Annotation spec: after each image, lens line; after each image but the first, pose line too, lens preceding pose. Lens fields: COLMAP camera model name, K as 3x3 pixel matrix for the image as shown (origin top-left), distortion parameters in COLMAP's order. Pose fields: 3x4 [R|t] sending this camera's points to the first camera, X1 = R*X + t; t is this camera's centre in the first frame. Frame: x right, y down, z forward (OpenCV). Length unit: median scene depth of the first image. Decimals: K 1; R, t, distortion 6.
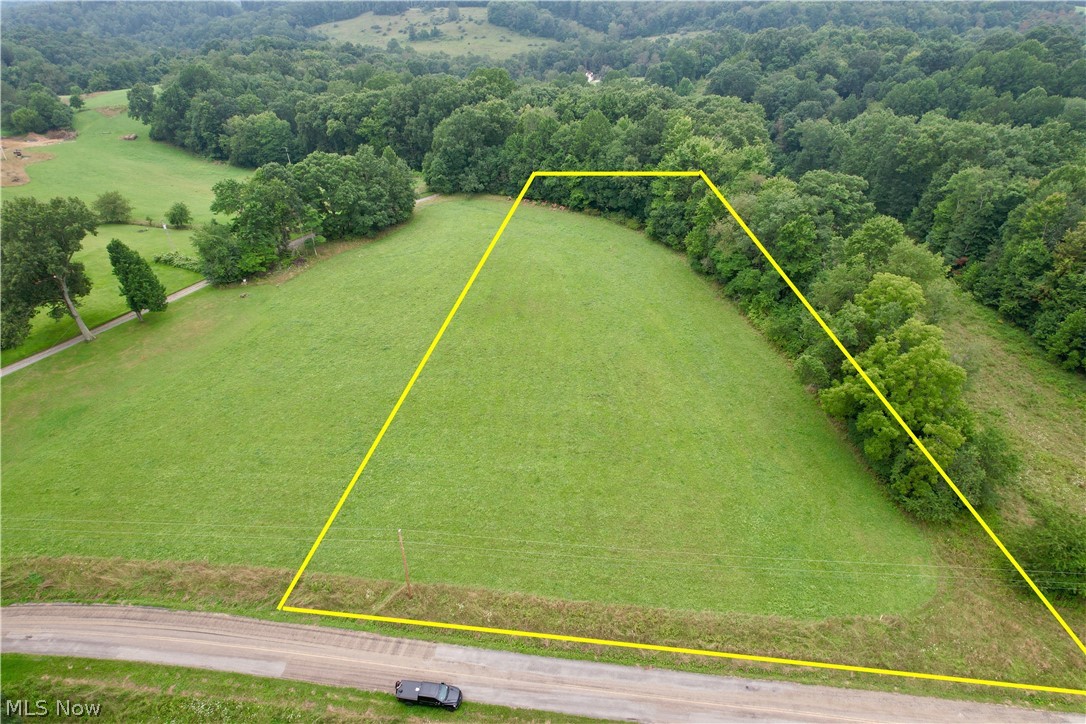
lens RADIAL K [[692.7, 0, 543.0], [0, 692.7, 362.0], [0, 0, 1]] dist [-0.076486, 0.067757]
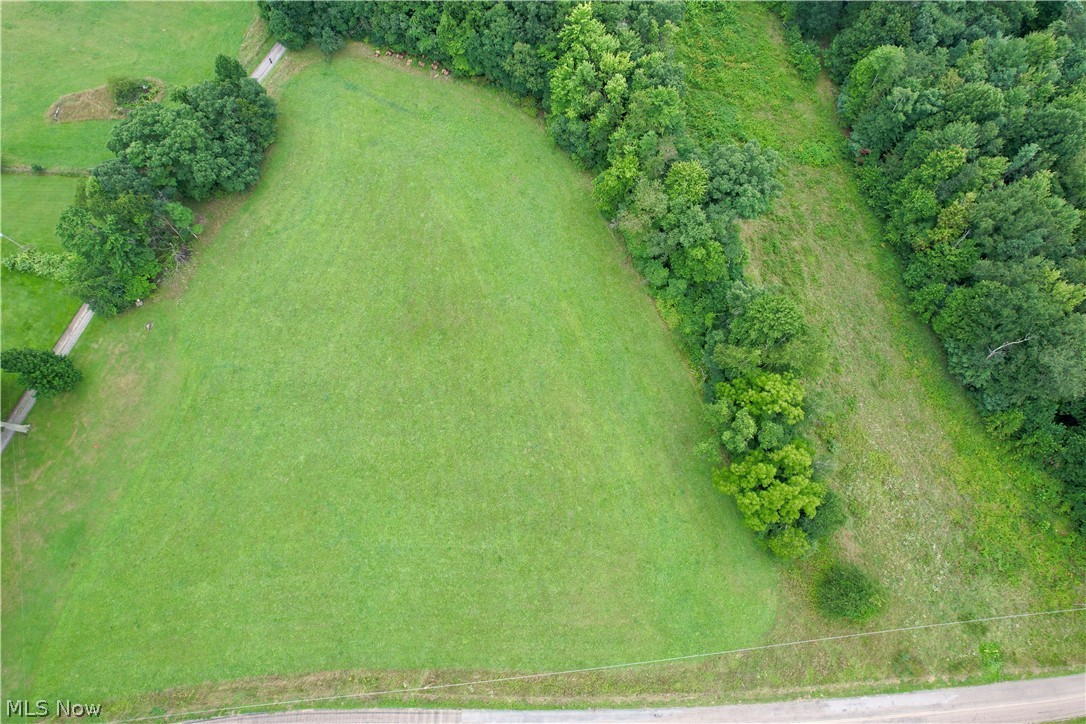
lens RADIAL K [[692.7, 0, 543.0], [0, 692.7, 362.0], [0, 0, 1]] dist [-0.076486, 0.067757]
pose [[0.981458, -0.173776, 0.080887, 0.023990], [0.085915, 0.776053, 0.624788, -0.695626], [-0.171346, -0.606254, 0.776593, 0.147238]]
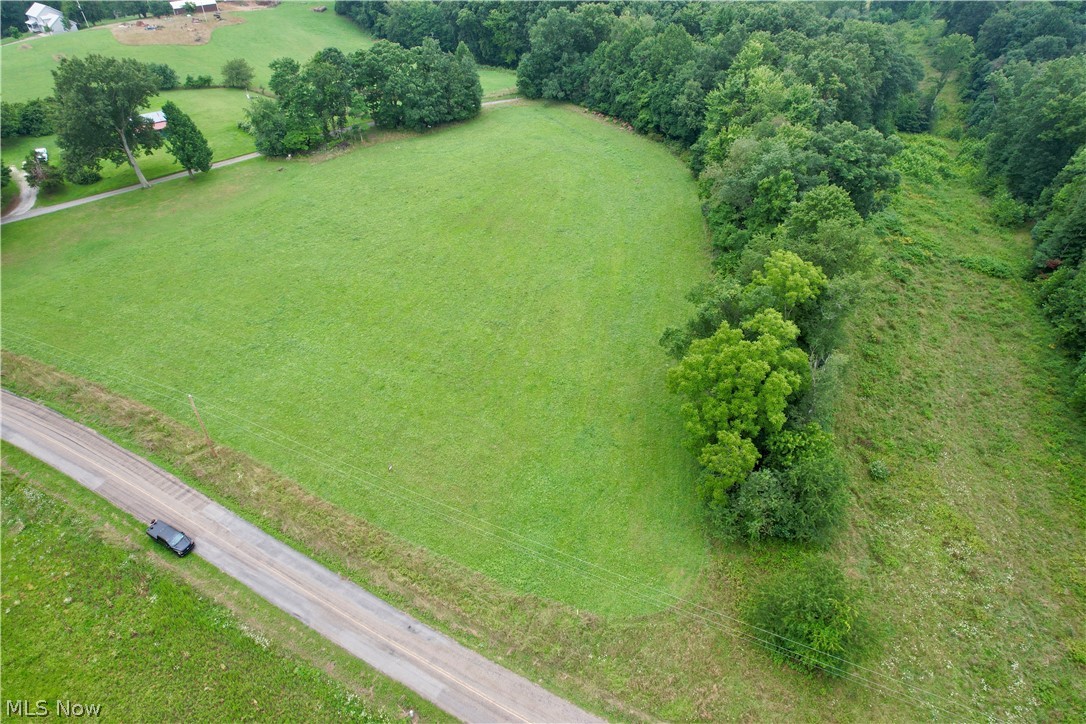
lens RADIAL K [[692.7, 0, 543.0], [0, 692.7, 362.0], [0, 0, 1]] dist [-0.076486, 0.067757]
pose [[0.934113, 0.228687, -0.274107, 0.368265], [-0.191933, 0.969171, 0.154500, -0.054439], [0.300988, -0.091710, 0.949208, 0.070456]]
